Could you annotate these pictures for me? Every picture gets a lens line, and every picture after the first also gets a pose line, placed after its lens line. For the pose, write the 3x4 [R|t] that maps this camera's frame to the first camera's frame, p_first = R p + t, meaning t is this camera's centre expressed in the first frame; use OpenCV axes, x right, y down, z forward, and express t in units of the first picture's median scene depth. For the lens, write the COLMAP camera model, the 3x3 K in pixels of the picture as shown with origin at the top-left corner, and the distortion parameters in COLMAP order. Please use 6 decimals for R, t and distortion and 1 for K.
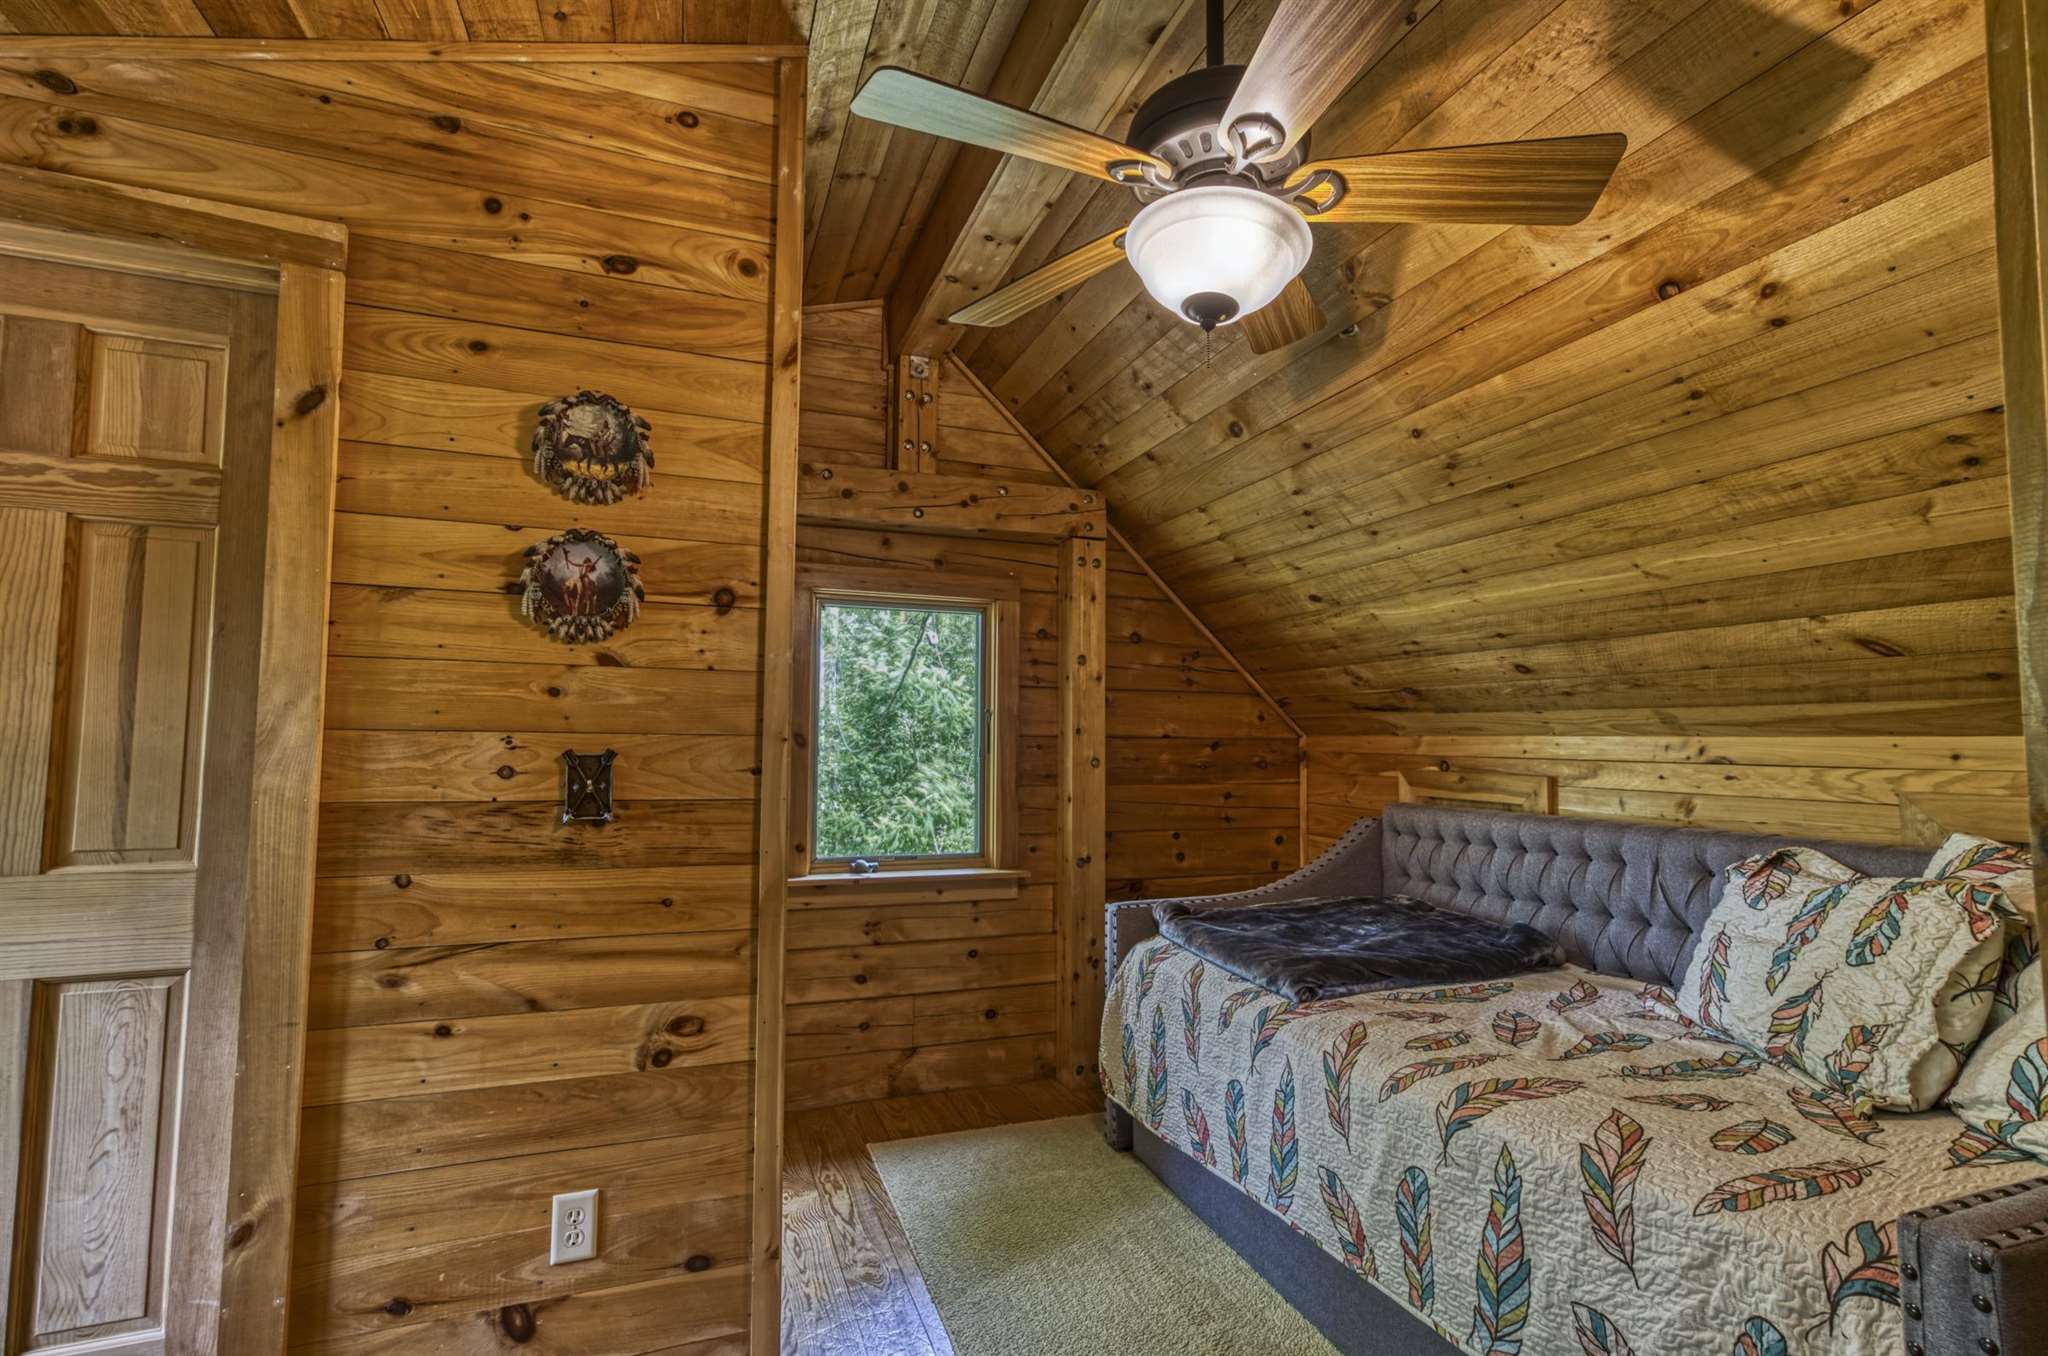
lens RADIAL K [[911.0, 0, 1014.1], [0, 911.0, 684.6], [0, 0, 1]] dist [-0.003467, 0.014926]
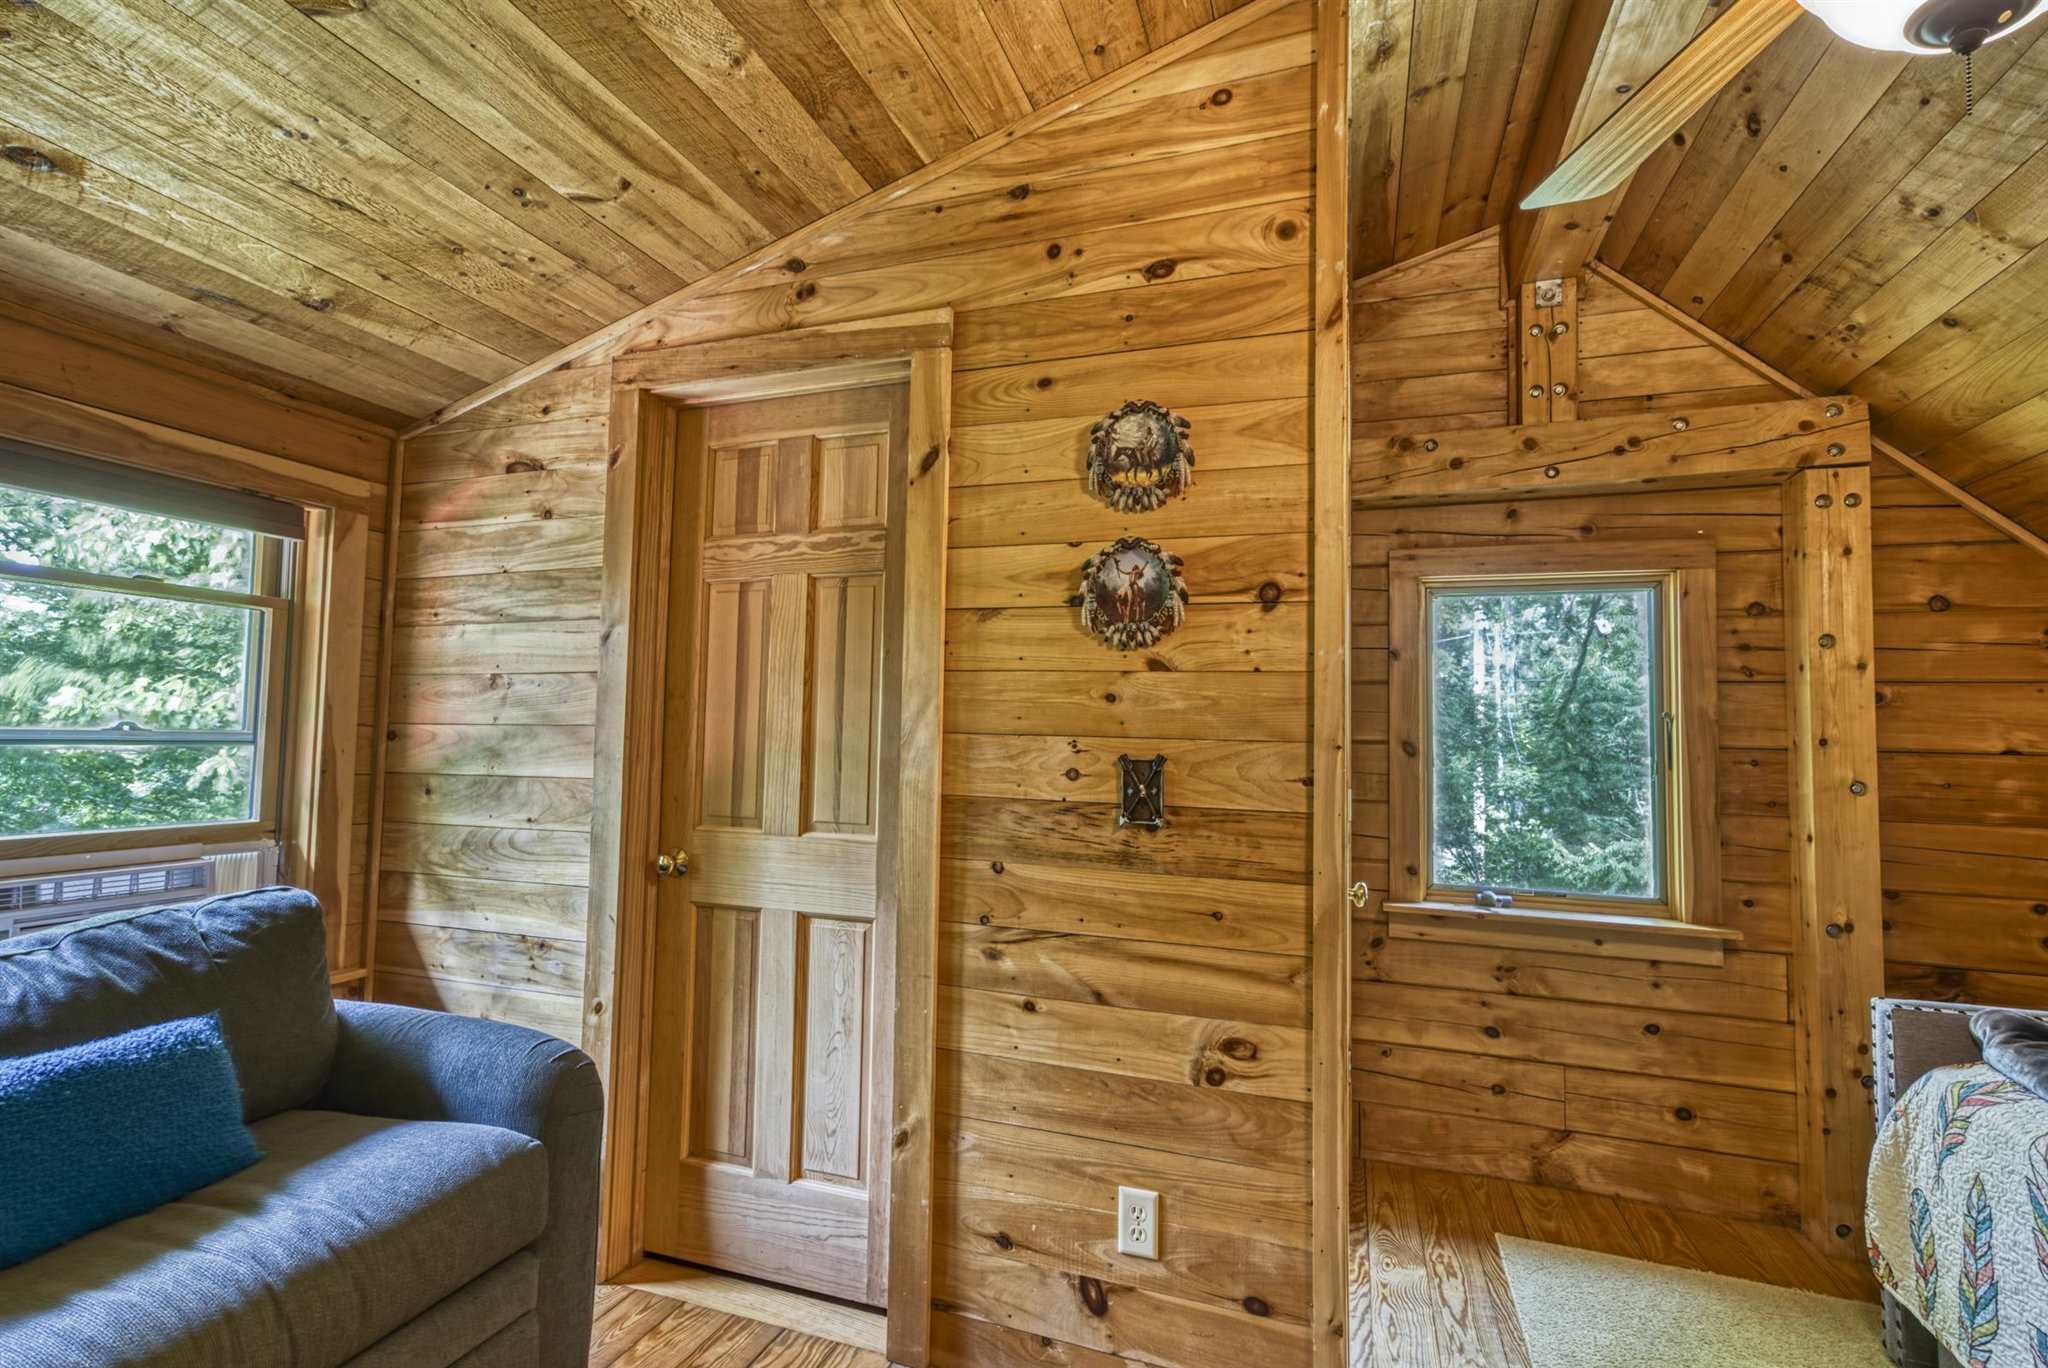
lens RADIAL K [[932.0, 0, 1022.3], [0, 932.0, 689.4], [0, 0, 1]] dist [-0.009033, 0.013571]
pose [[0.782048, -0.025016, -0.622716, 0.075267], [0.023556, 0.999667, -0.010575, 0.006953], [0.622773, -0.006399, 0.782376, 0.107646]]
